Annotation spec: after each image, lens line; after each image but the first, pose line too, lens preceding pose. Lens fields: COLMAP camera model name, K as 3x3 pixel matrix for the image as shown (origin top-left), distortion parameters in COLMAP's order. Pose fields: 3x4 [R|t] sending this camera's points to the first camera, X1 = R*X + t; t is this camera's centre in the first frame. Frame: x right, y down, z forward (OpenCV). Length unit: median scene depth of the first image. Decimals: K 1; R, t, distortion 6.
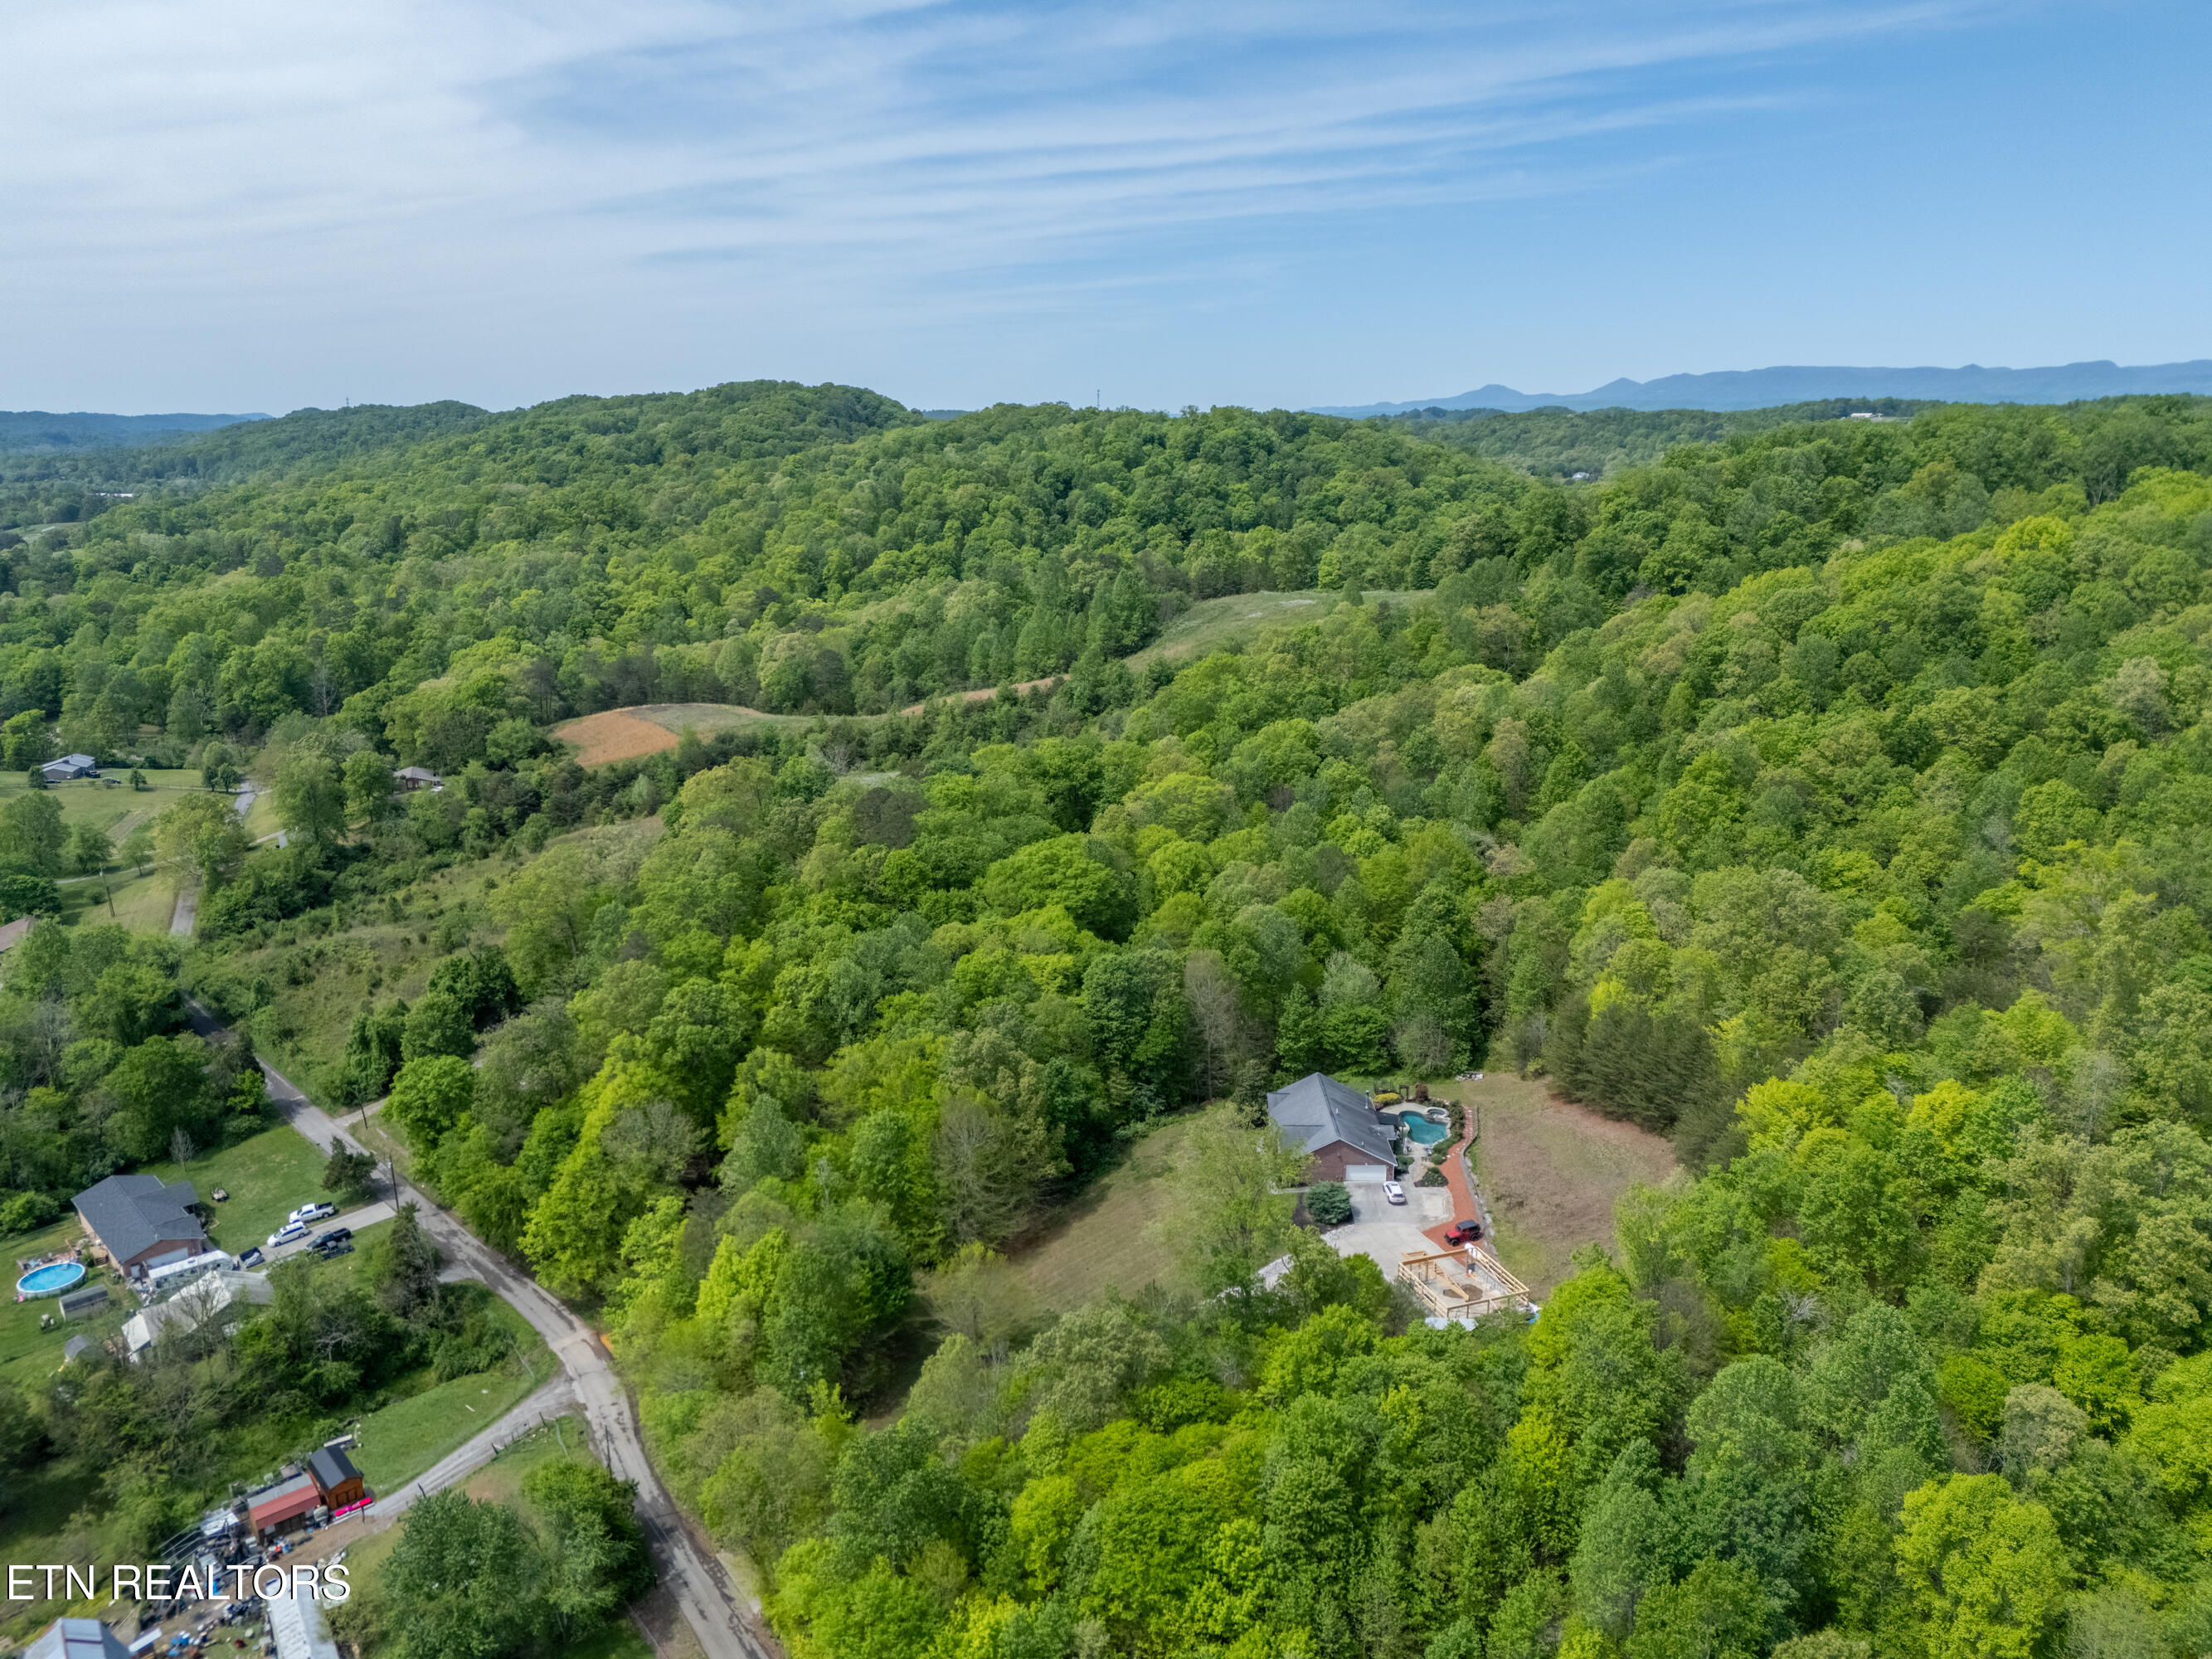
lens RADIAL K [[1621.8, 0, 1102.0], [0, 1621.8, 786.9], [0, 0, 1]] dist [0.065211, -0.068130]
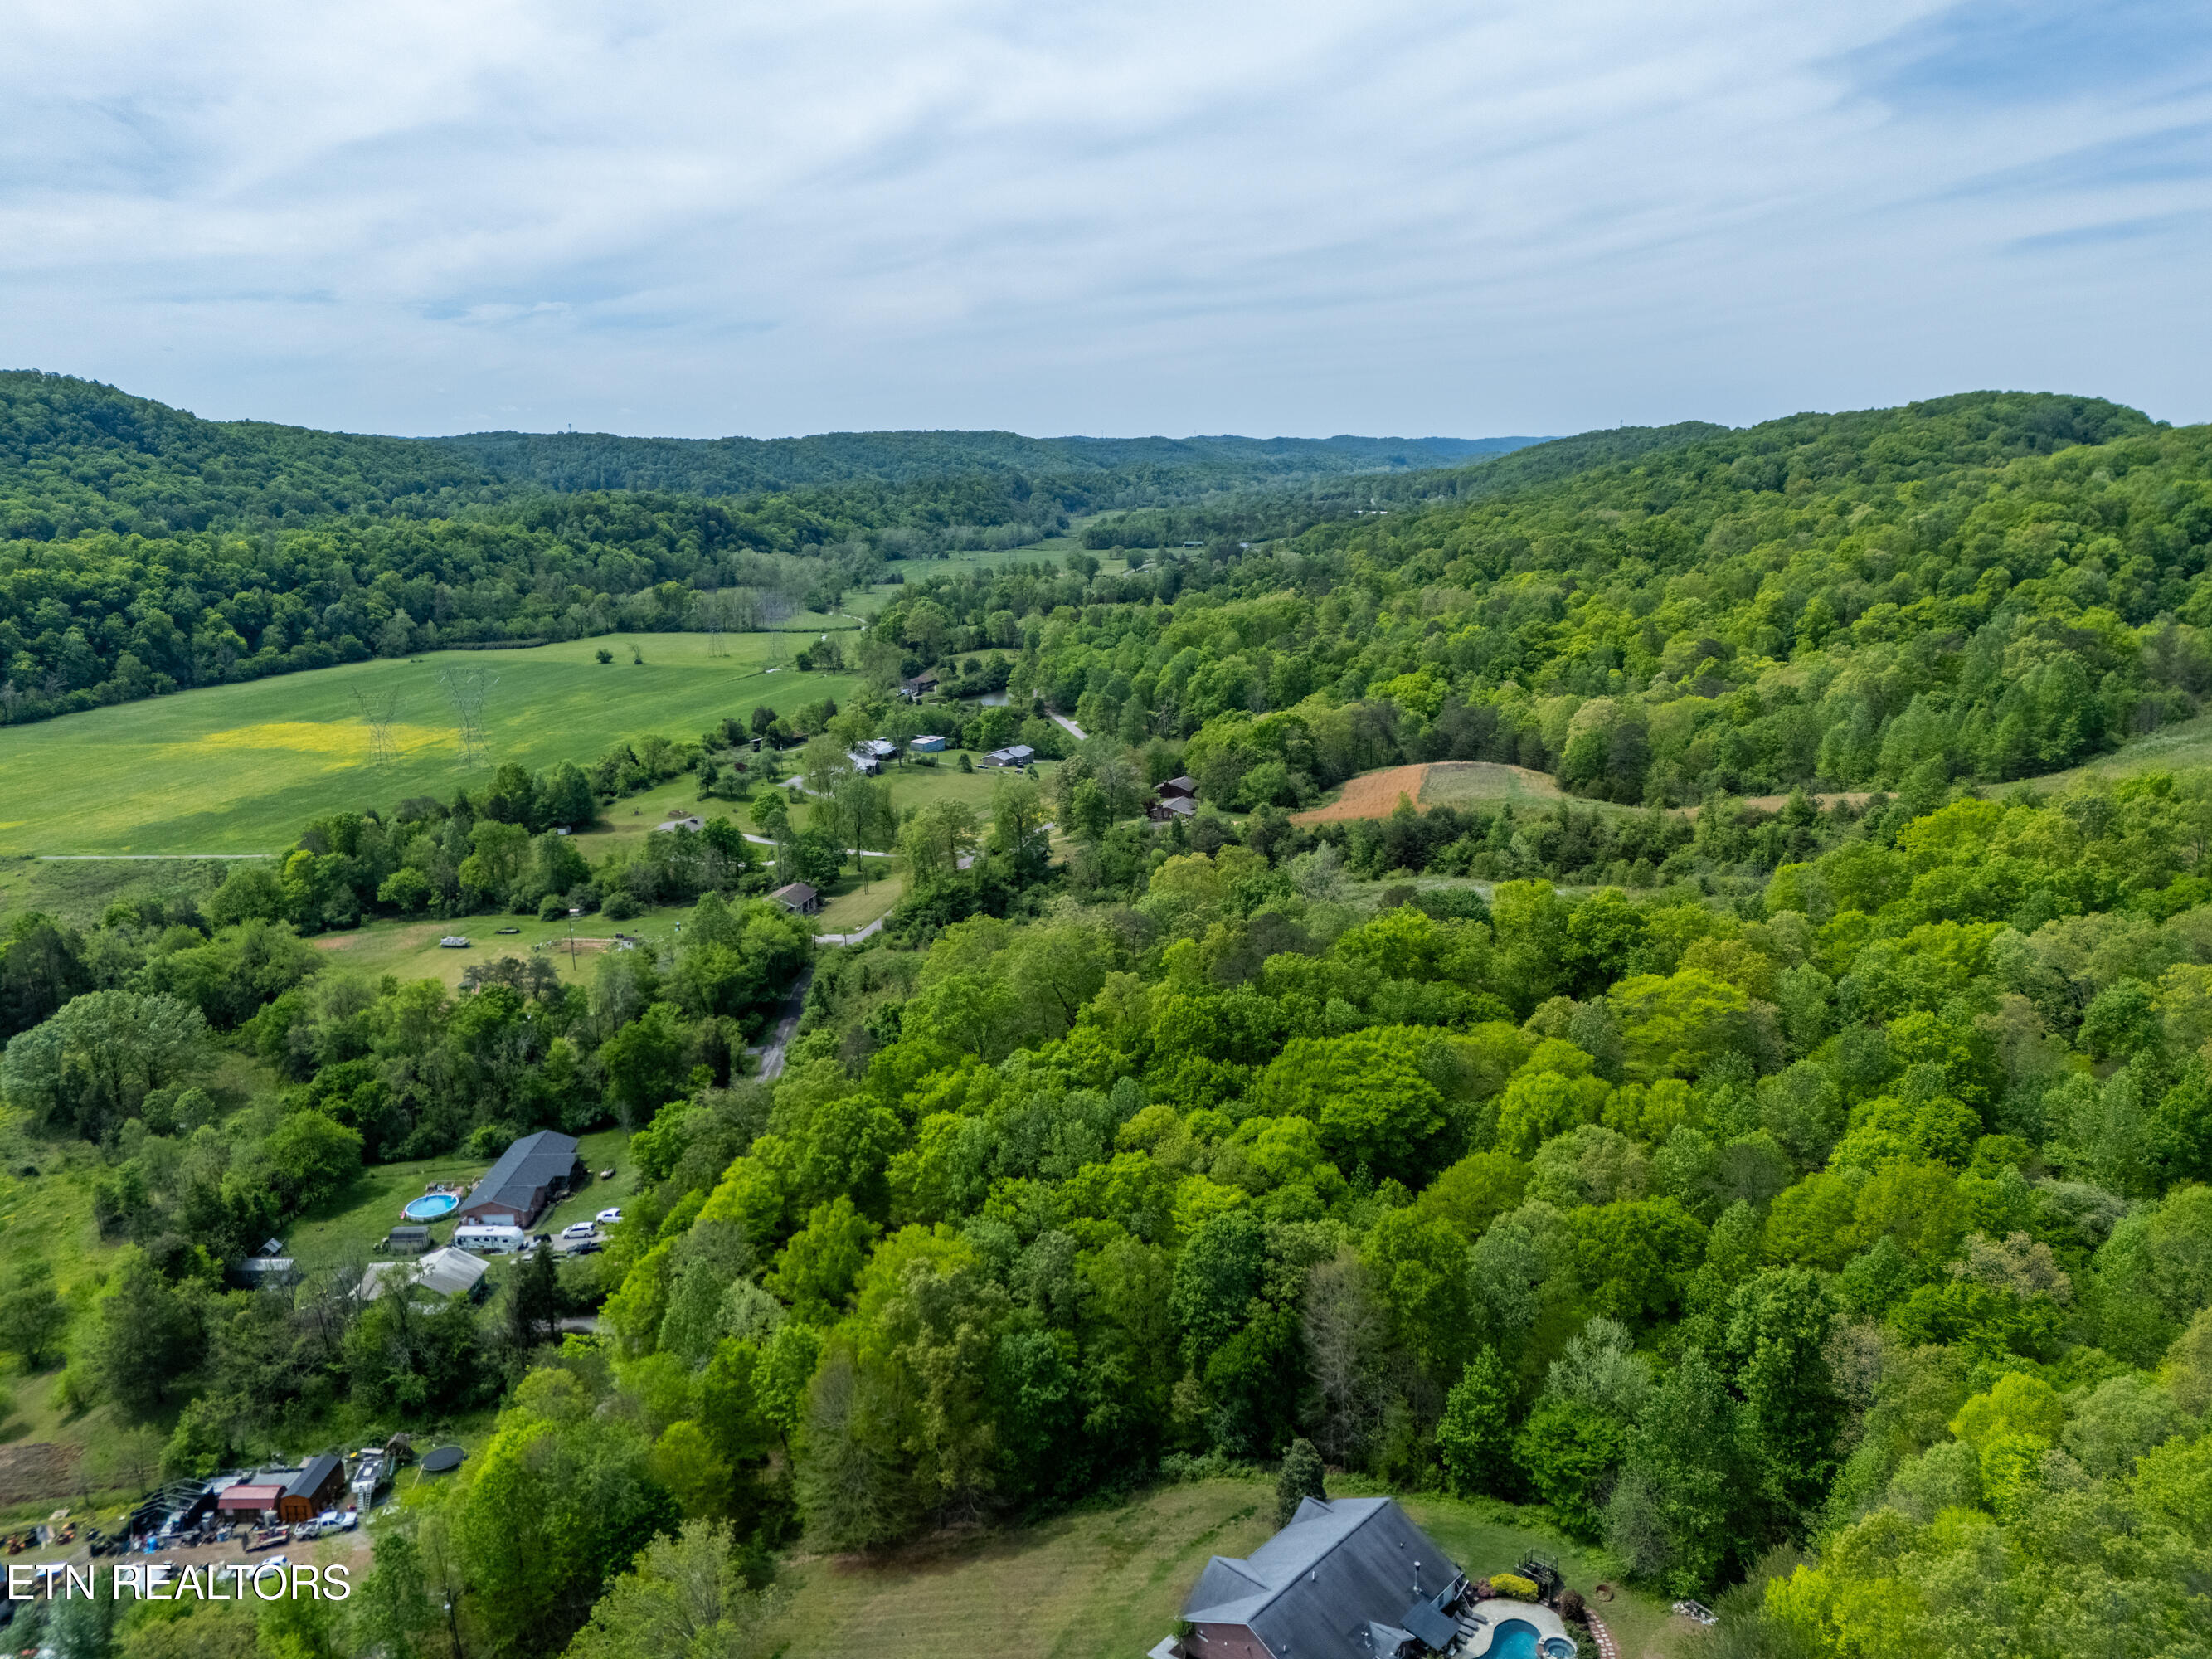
lens RADIAL K [[1621.8, 0, 1099.8], [0, 1621.8, 820.2], [0, 0, 1]] dist [0.065211, -0.068130]
pose [[0.733827, 0.146506, -0.663350, 0.188876], [-0.140759, 0.988069, 0.062509, -0.047636], [0.664593, 0.047501, 0.745694, 0.189088]]
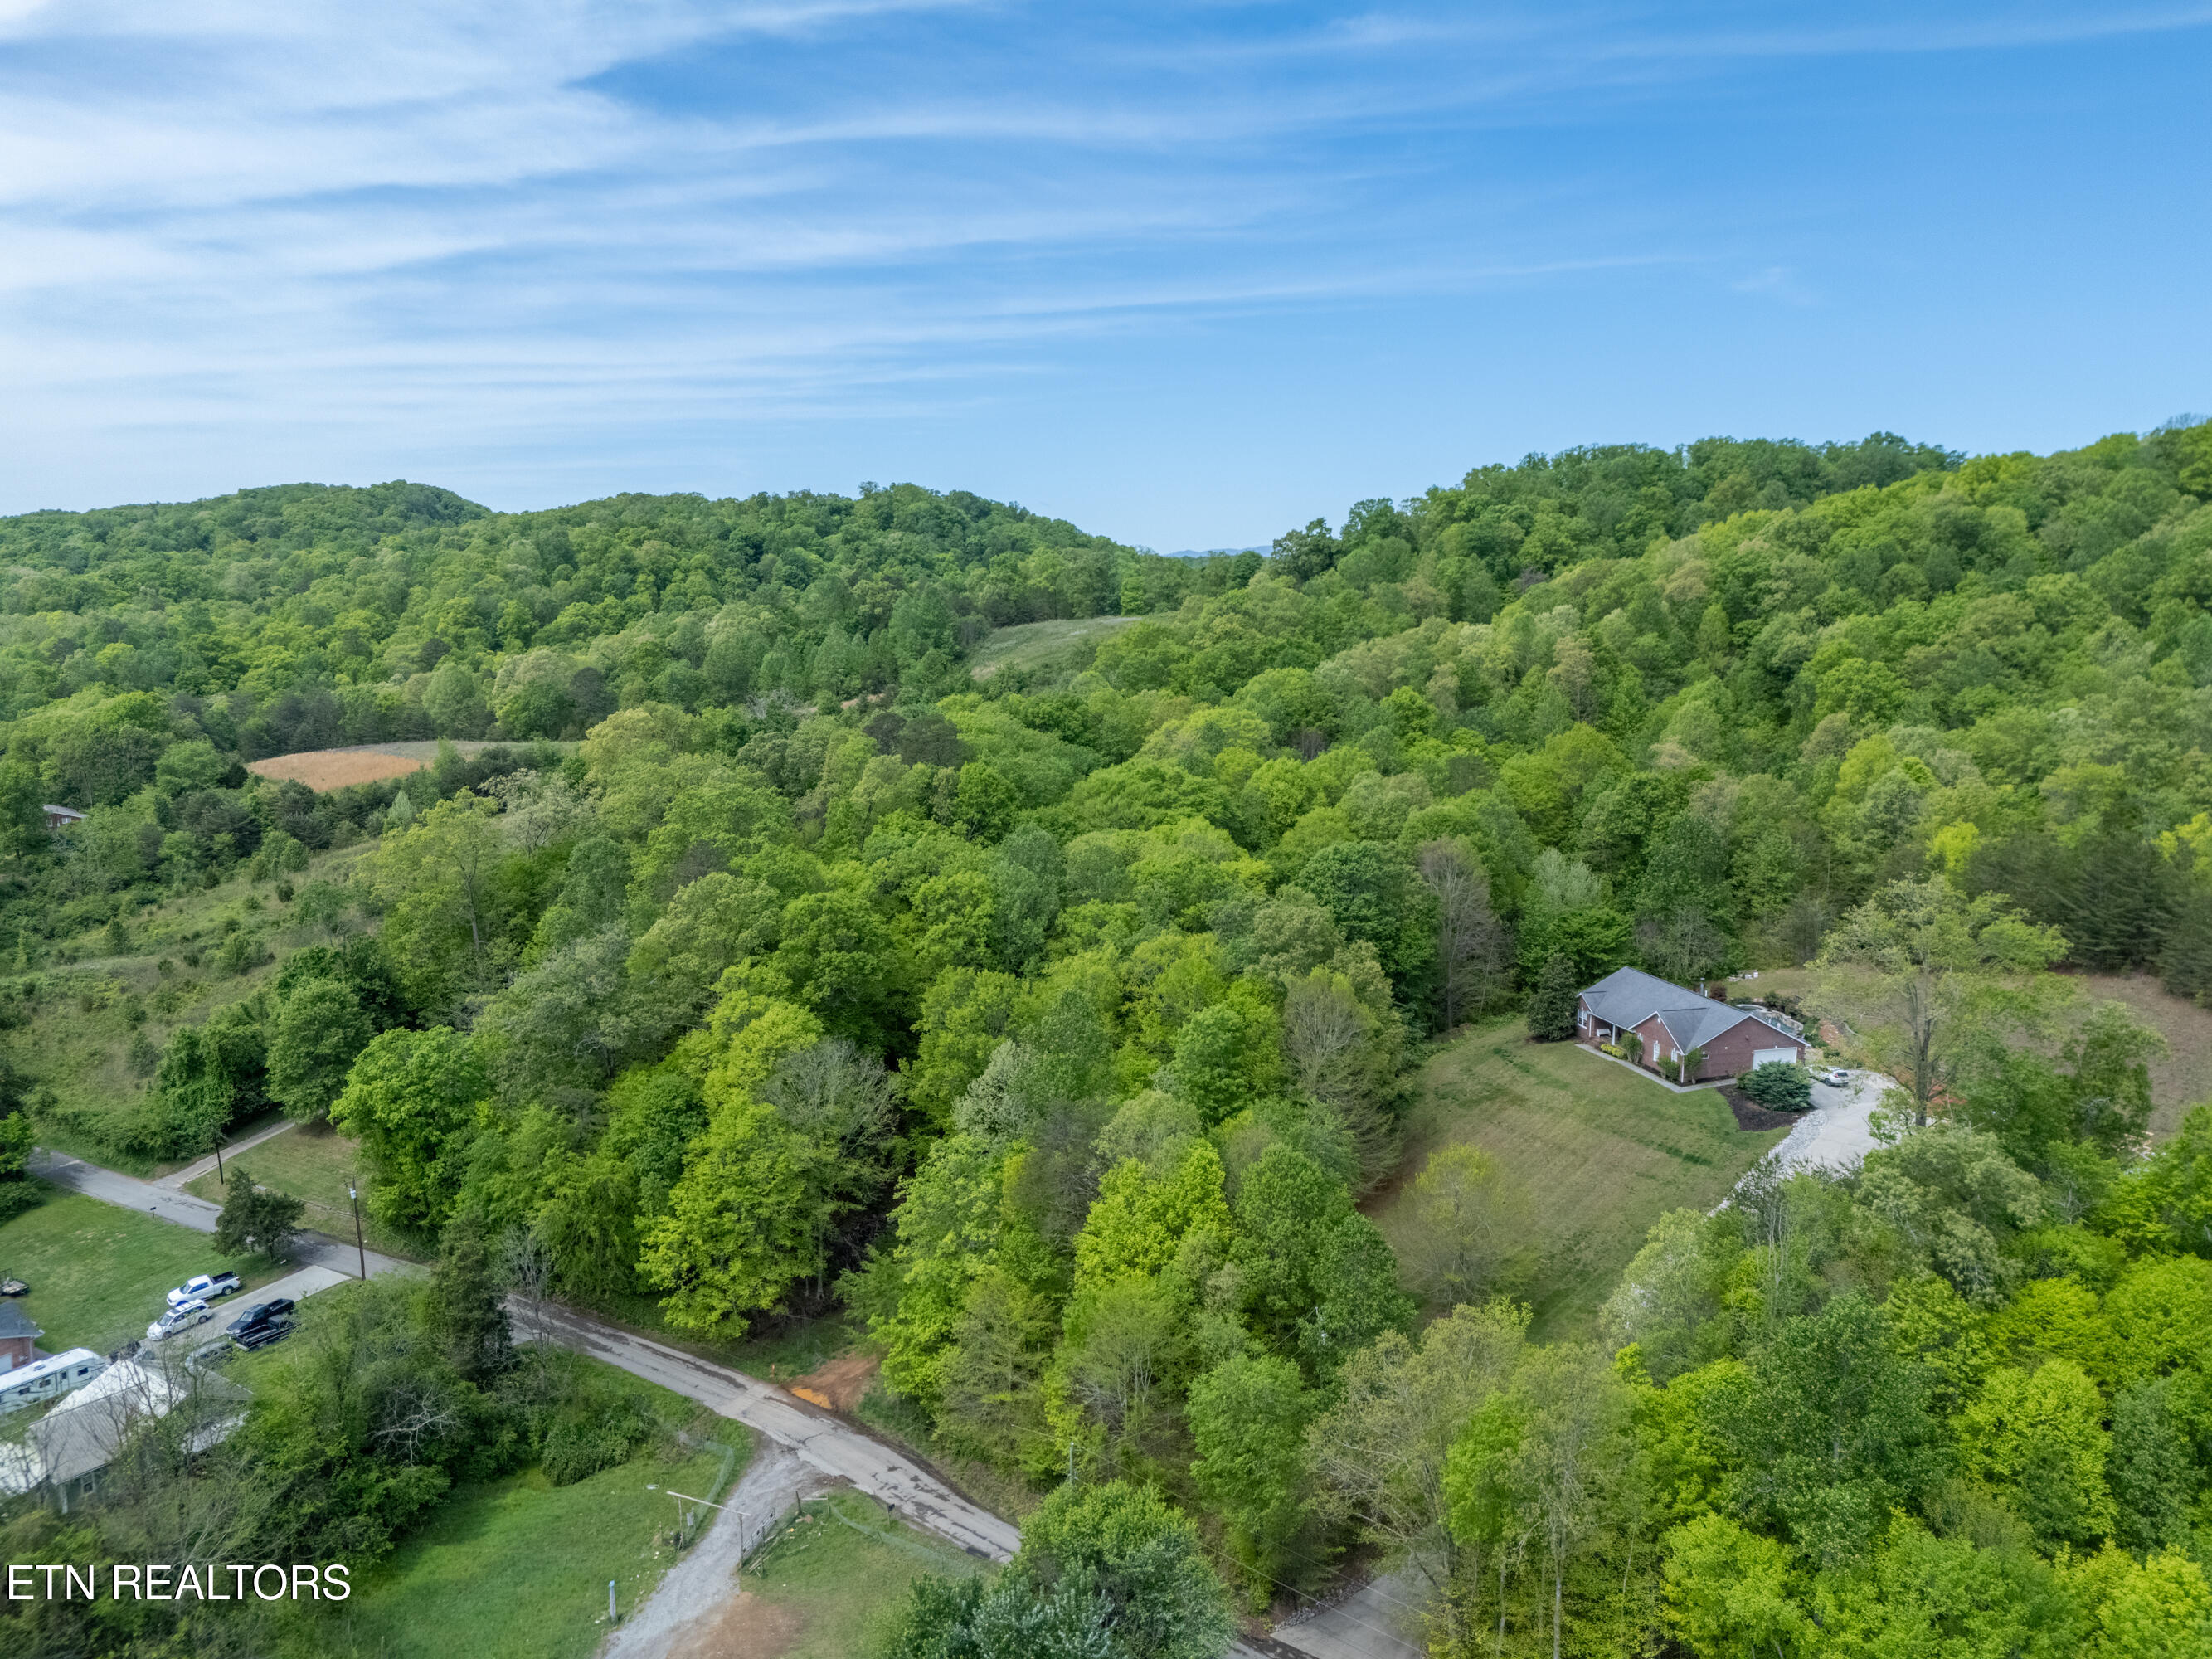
lens RADIAL K [[1621.8, 0, 1099.1], [0, 1621.8, 826.4], [0, 0, 1]] dist [0.065211, -0.068130]
pose [[0.960998, -0.028264, 0.275109, -0.145073], [0.048785, 0.996489, -0.068040, 0.064259], [-0.272220, 0.078807, 0.959002, 0.126944]]
